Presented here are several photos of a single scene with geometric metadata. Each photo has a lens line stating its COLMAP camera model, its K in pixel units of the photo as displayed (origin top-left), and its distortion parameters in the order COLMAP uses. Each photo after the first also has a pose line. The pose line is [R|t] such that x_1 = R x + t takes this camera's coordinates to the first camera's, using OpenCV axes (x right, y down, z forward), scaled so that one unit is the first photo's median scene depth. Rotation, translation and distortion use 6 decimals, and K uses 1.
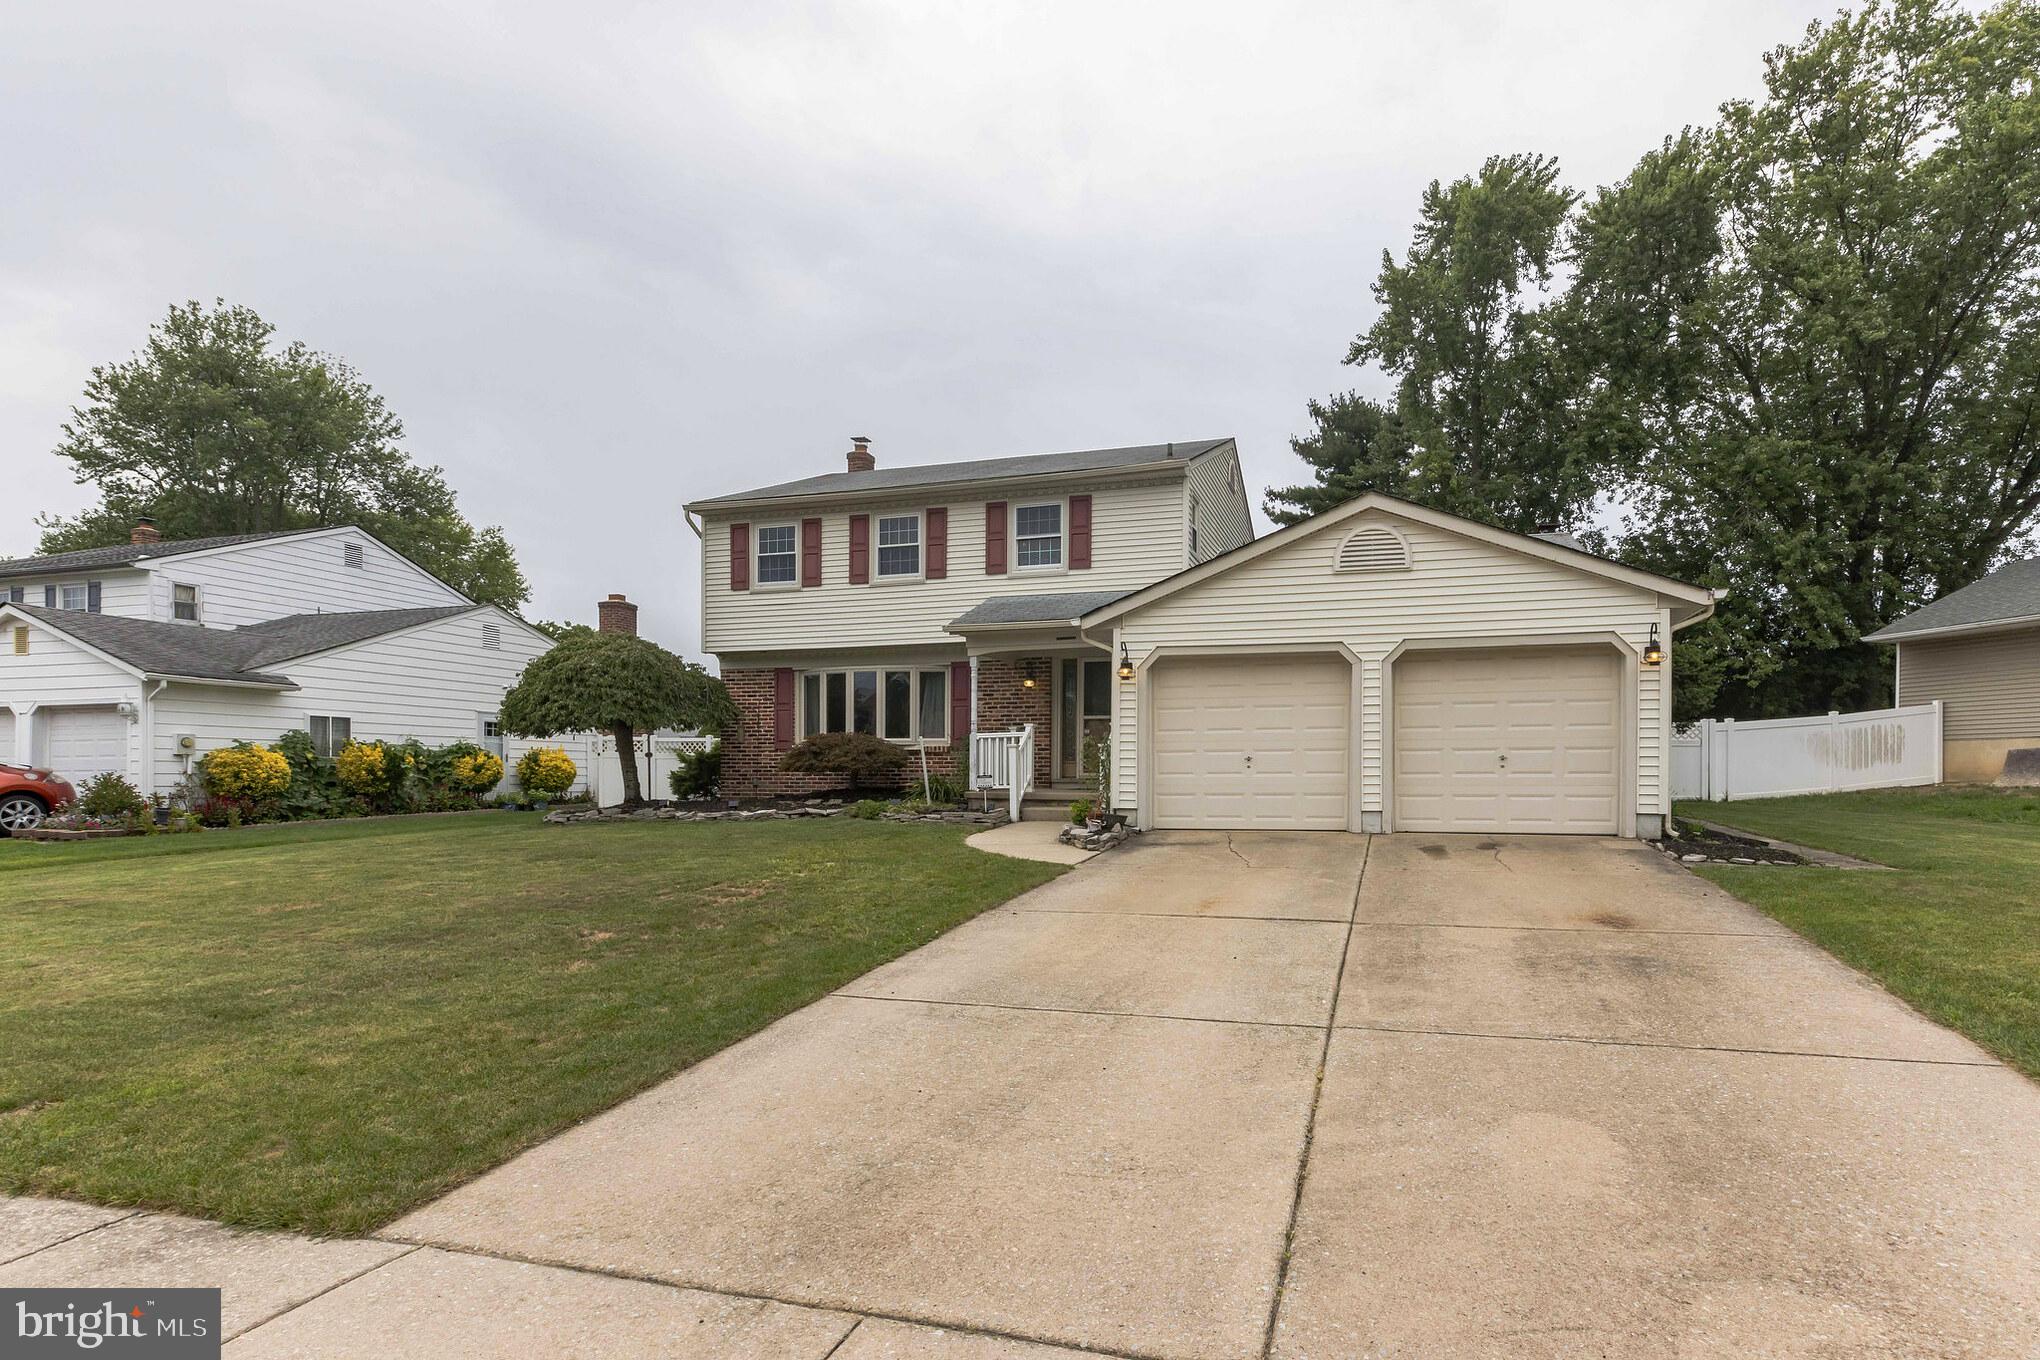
lens RADIAL K [[1017.7, 0, 1118.1], [0, 1017.7, 776.2], [0, 0, 1]] dist [0.004390, 0.000293]
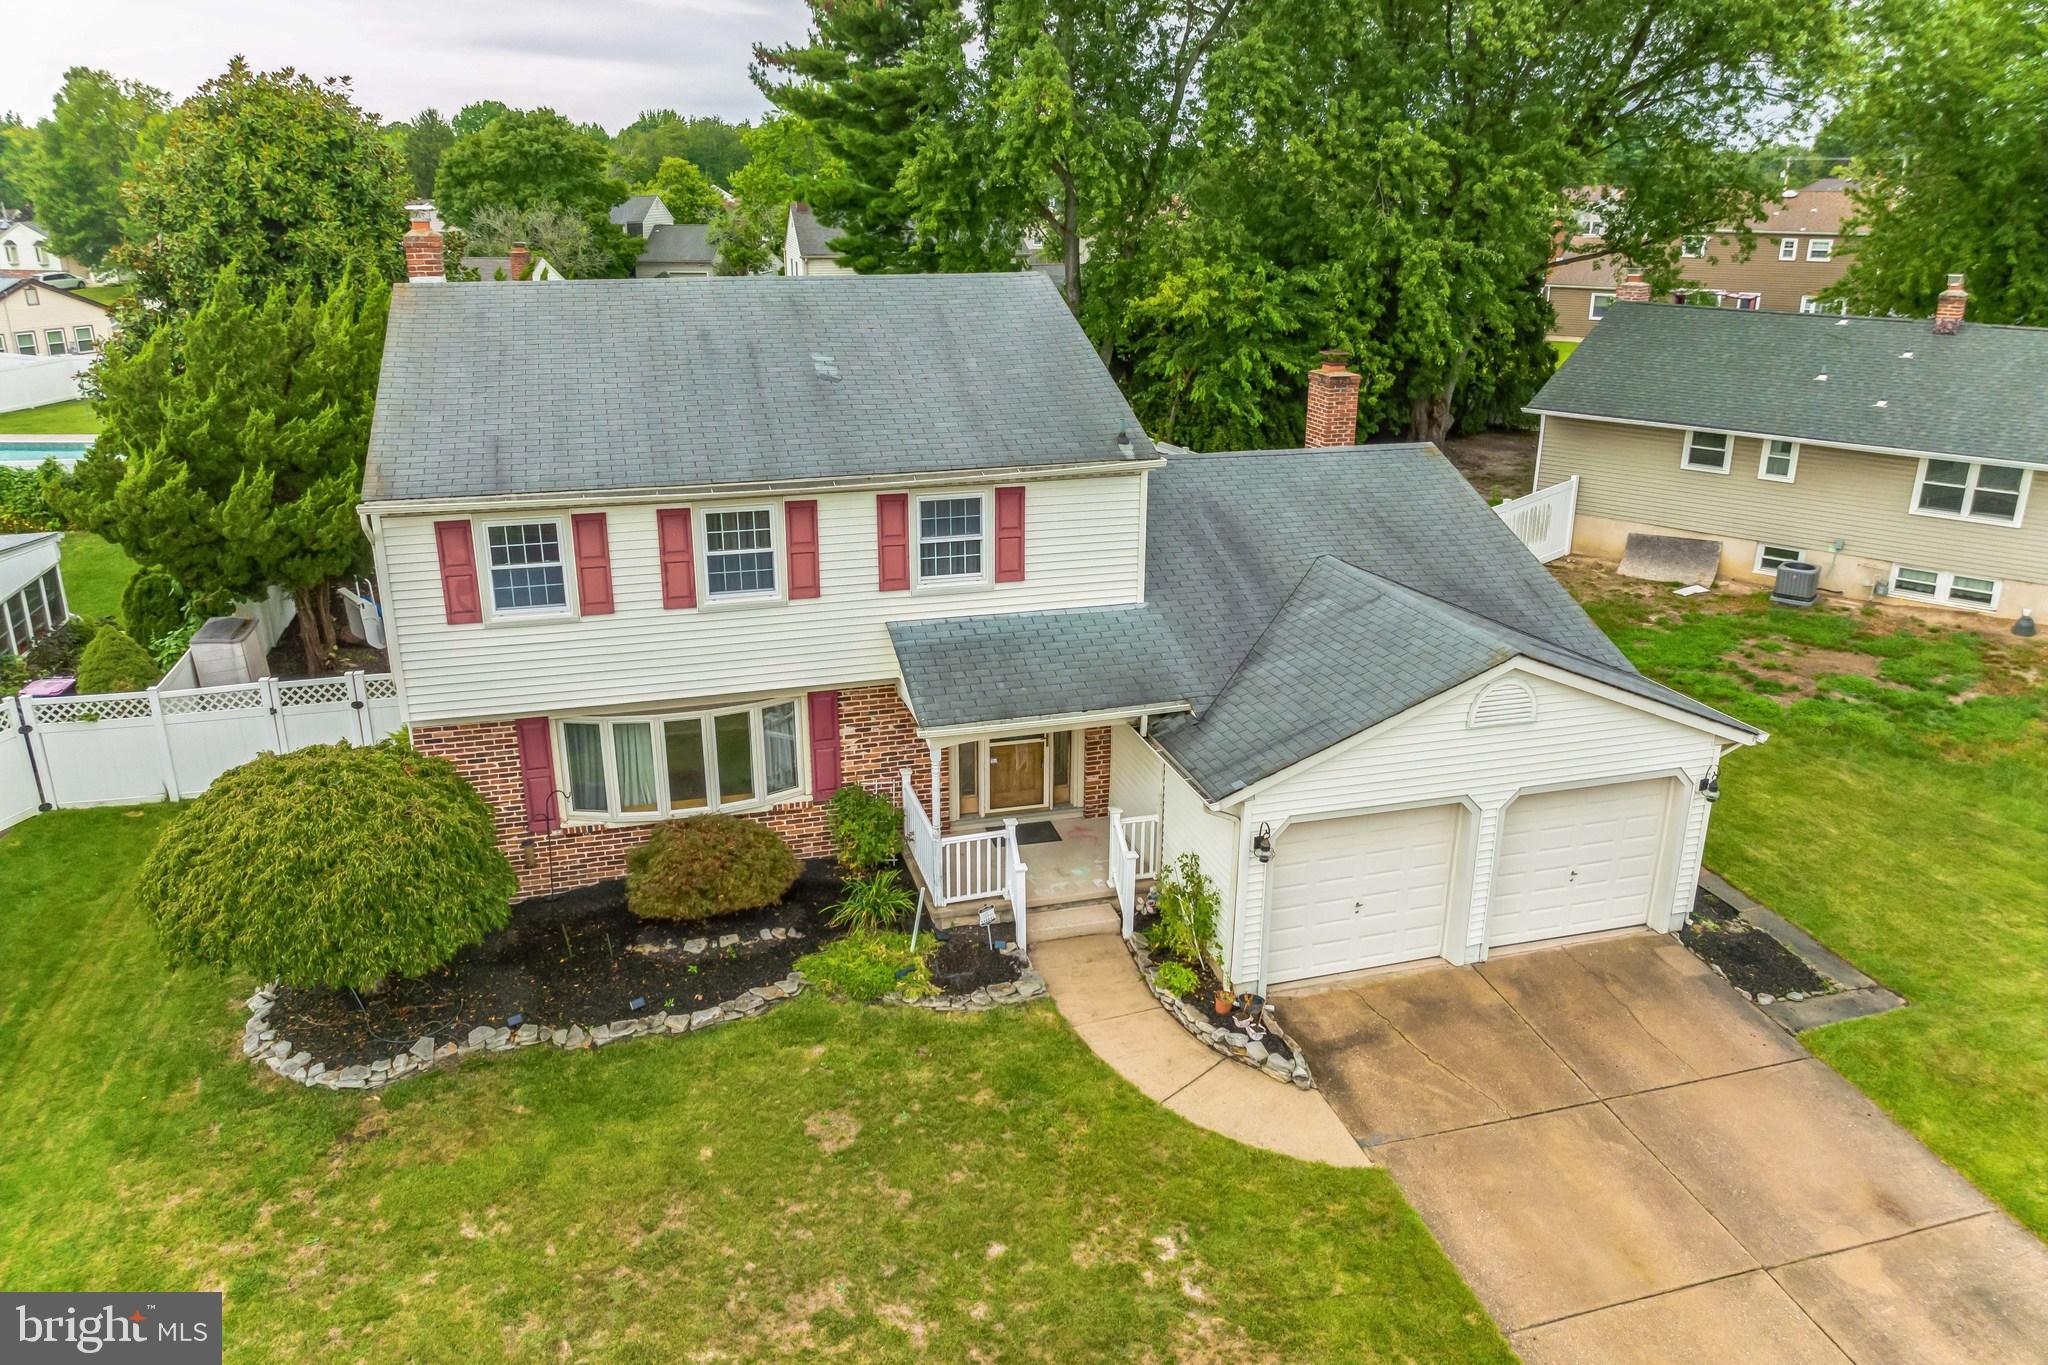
lens RADIAL K [[1434.0, 0, 1034.6], [0, 1434.0, 659.5], [0, 0, 1]] dist [-0.042529, 0.003326]
pose [[0.850557, -0.159823, 0.501008, -0.532808], [-0.011973, 0.946567, 0.322284, -0.463615], [-0.525746, -0.280120, 0.803196, 0.110744]]
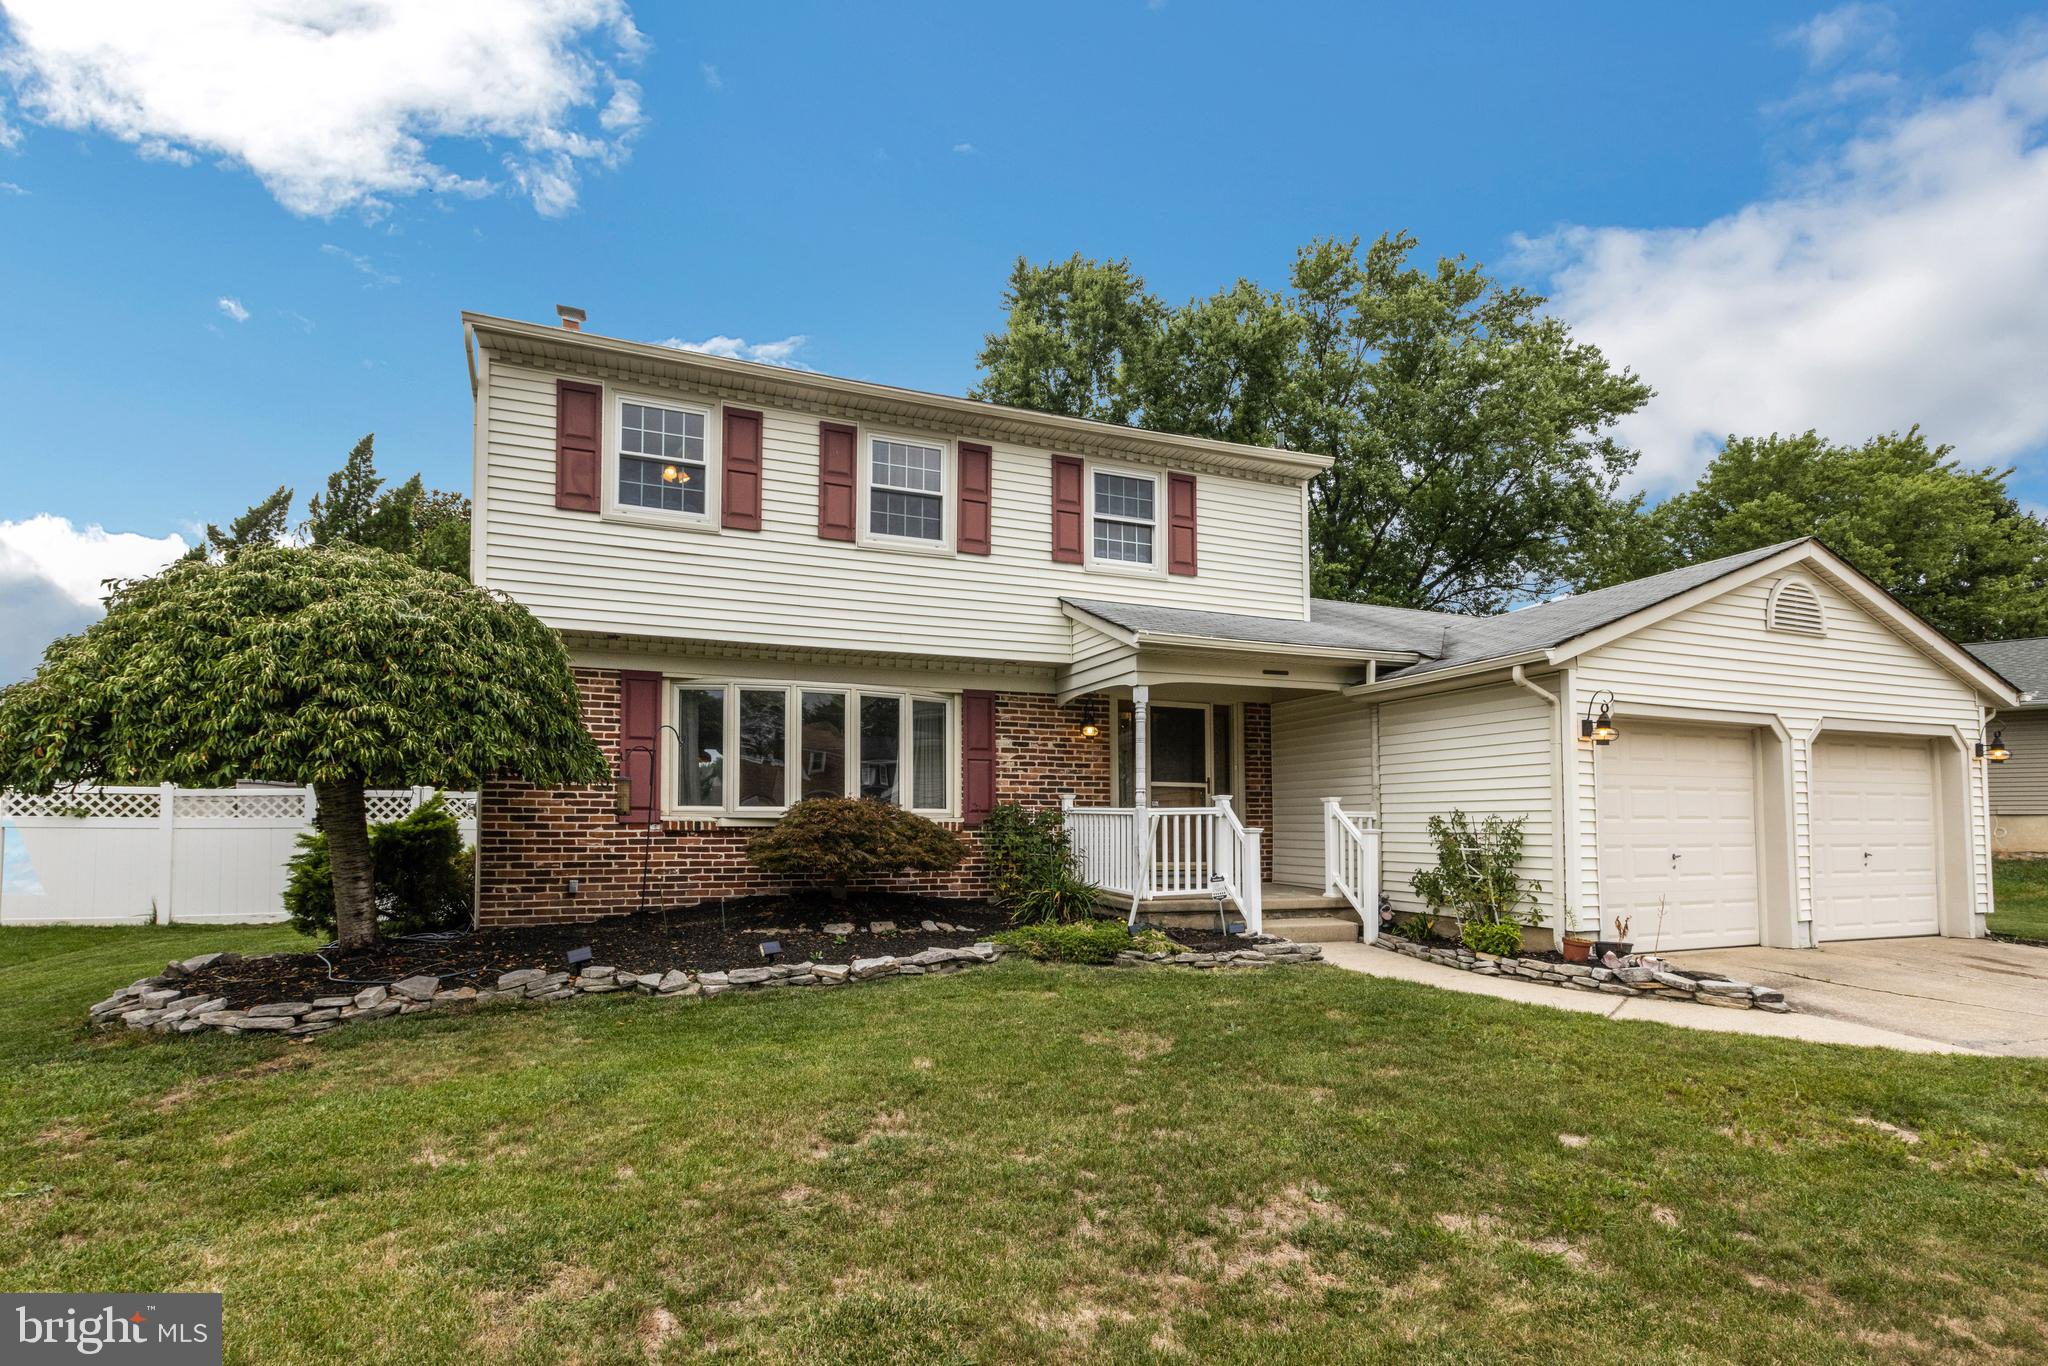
lens RADIAL K [[954.5, 0, 1027.2], [0, 954.5, 786.9], [0, 0, 1]] dist [0.003183, 0.000769]
pose [[0.802841, 0.027782, 0.595546, -0.487012], [-0.003193, 0.999100, -0.042303, -0.026242], [-0.596185, 0.032061, 0.802207, 0.503125]]
